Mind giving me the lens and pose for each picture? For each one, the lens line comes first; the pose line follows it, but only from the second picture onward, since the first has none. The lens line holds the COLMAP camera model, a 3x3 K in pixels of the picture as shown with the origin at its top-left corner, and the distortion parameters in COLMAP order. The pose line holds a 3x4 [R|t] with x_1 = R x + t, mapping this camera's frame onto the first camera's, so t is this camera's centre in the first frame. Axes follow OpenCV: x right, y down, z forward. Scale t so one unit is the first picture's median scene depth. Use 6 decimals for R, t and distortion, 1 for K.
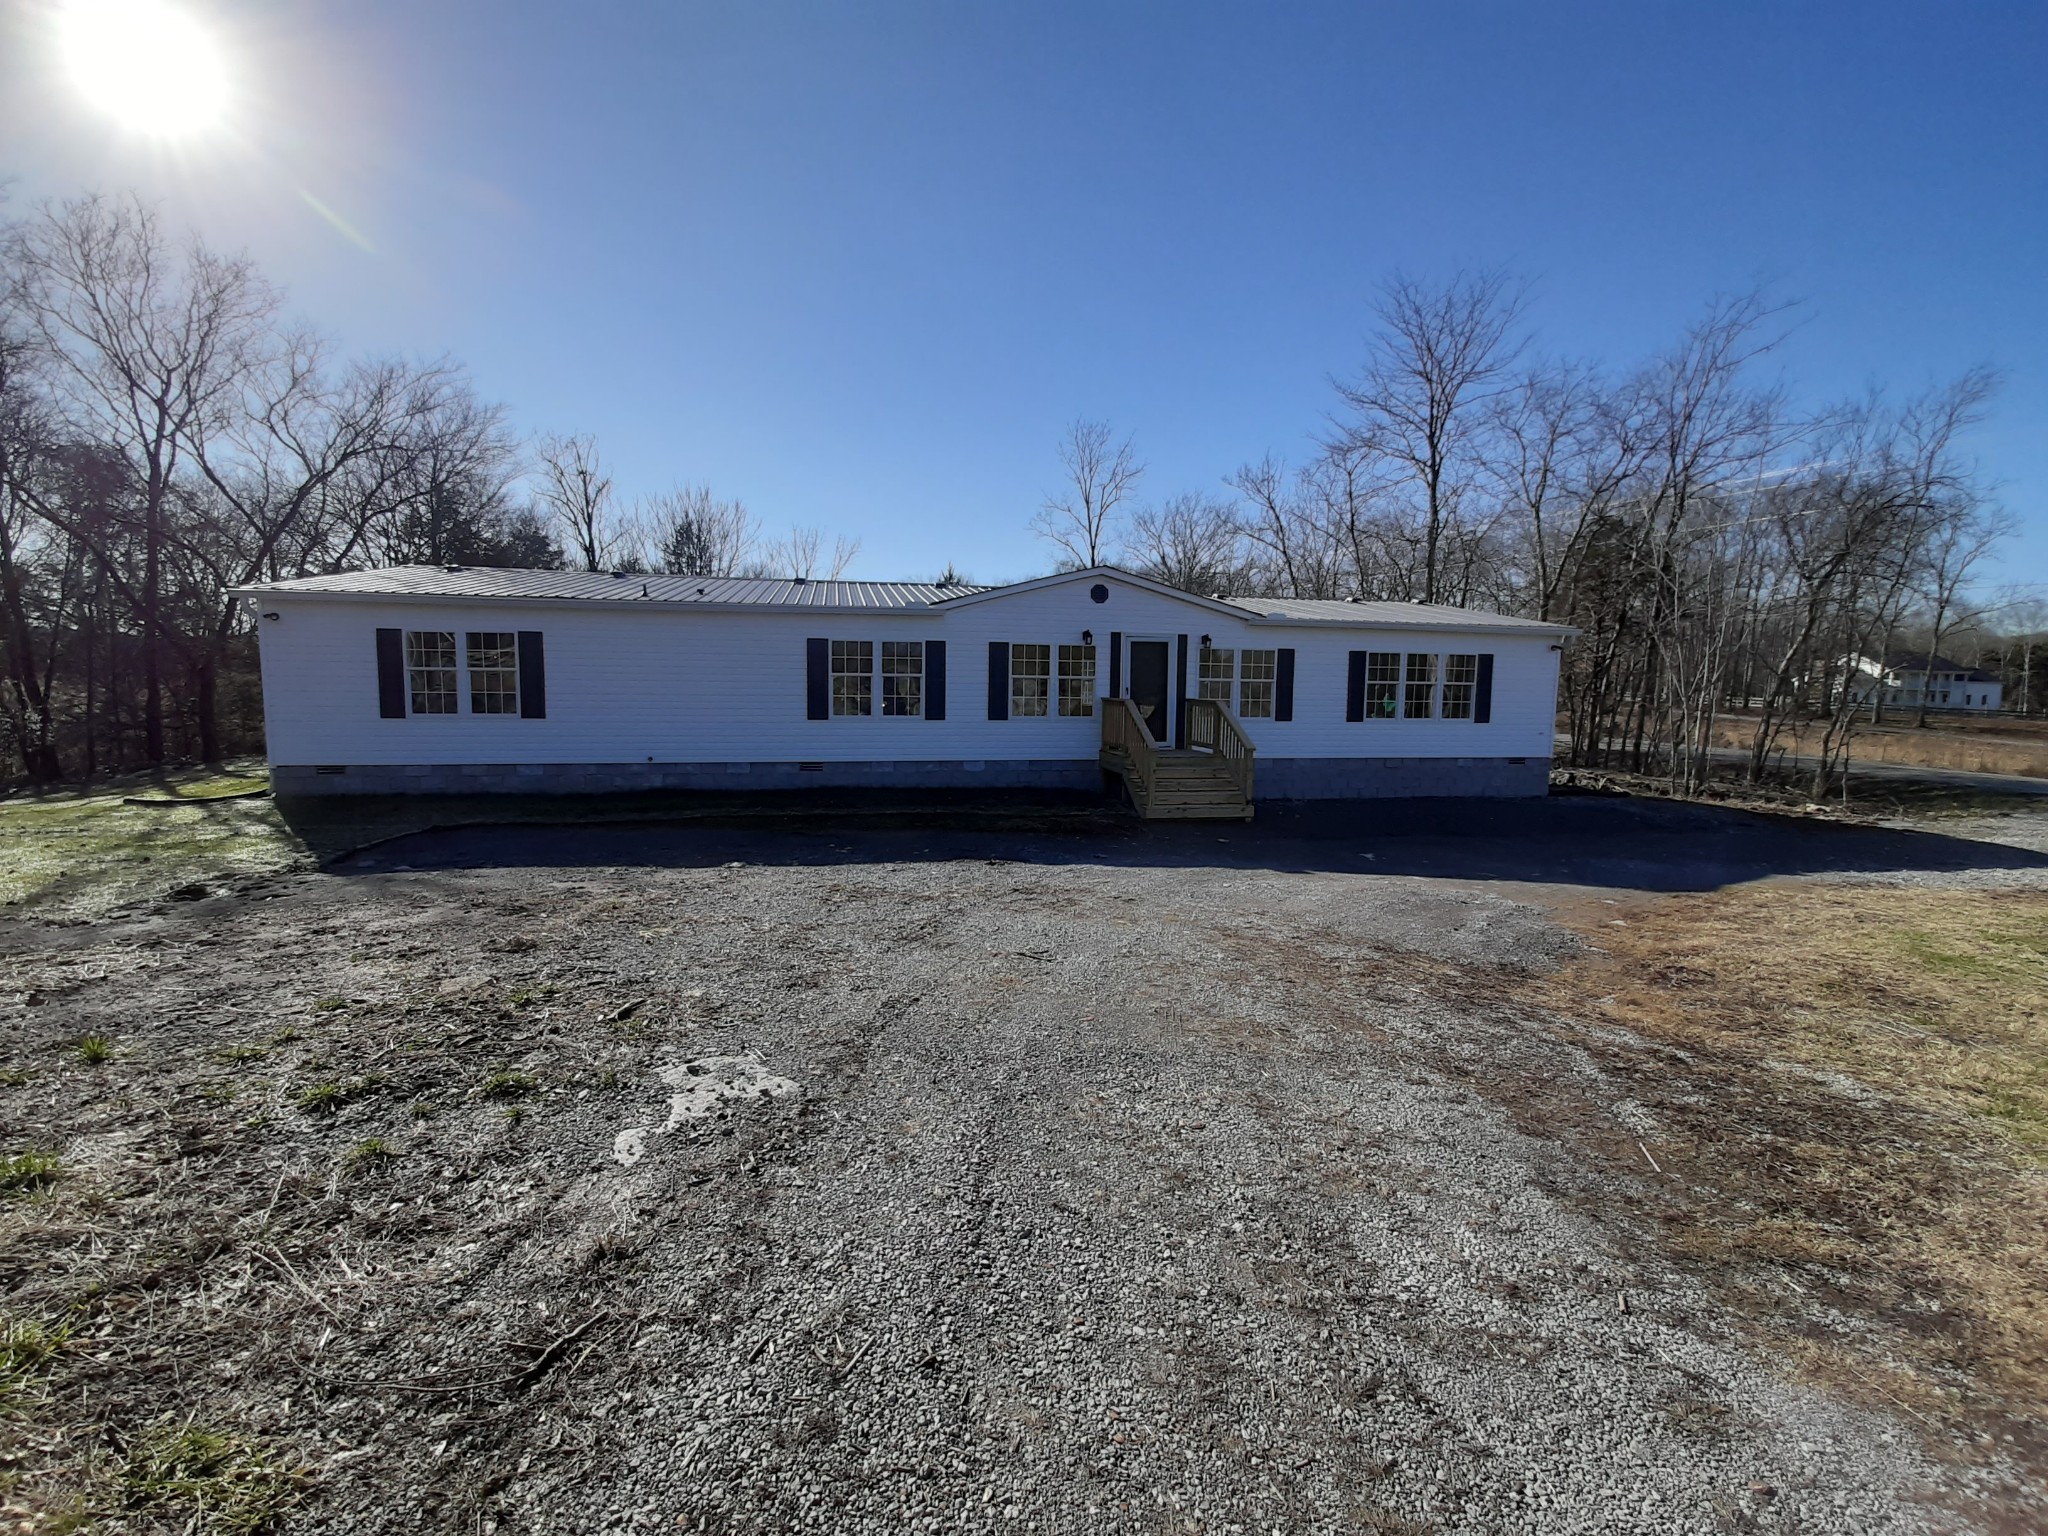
lens RADIAL K [[1577.5, 0, 1021.7], [0, 1577.5, 754.4], [0, 0, 1]] dist [0.076783, -0.173200]
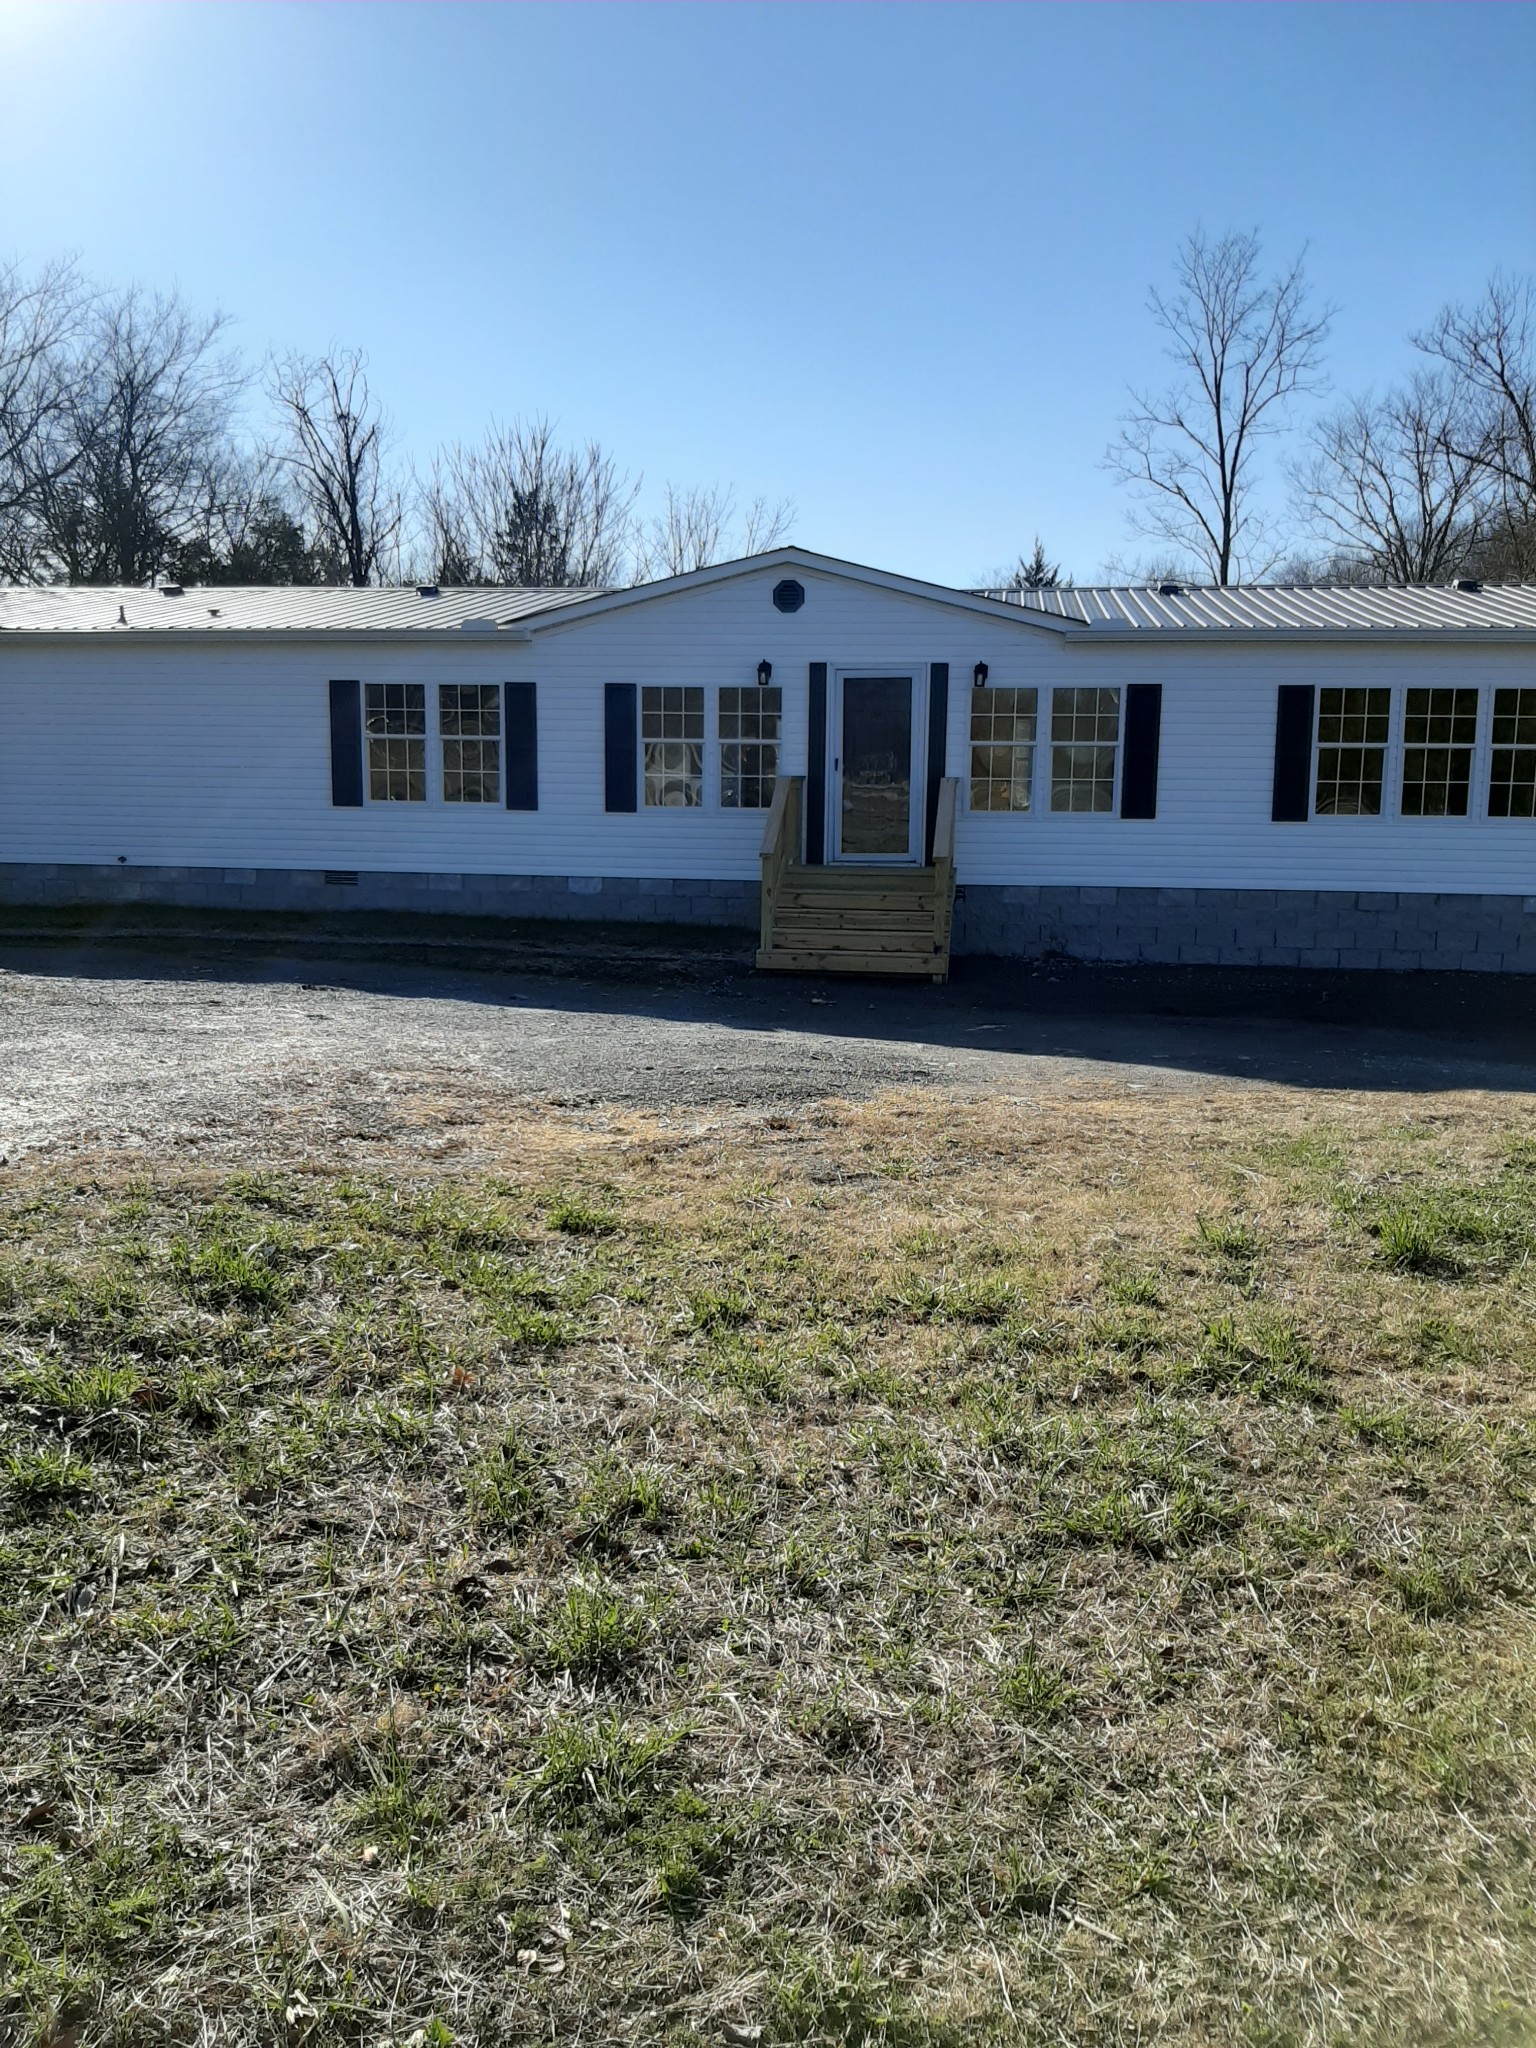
lens RADIAL K [[2455.7, 0, 767.7], [0, 2455.7, 1021.7], [0, 0, 1]] dist [0.188244, -0.007617]
pose [[0.845138, 0.054854, -0.531726, 0.538382], [-0.024284, 0.997634, 0.064321, -0.003109], [0.533996, -0.041447, 0.844470, 0.216804]]
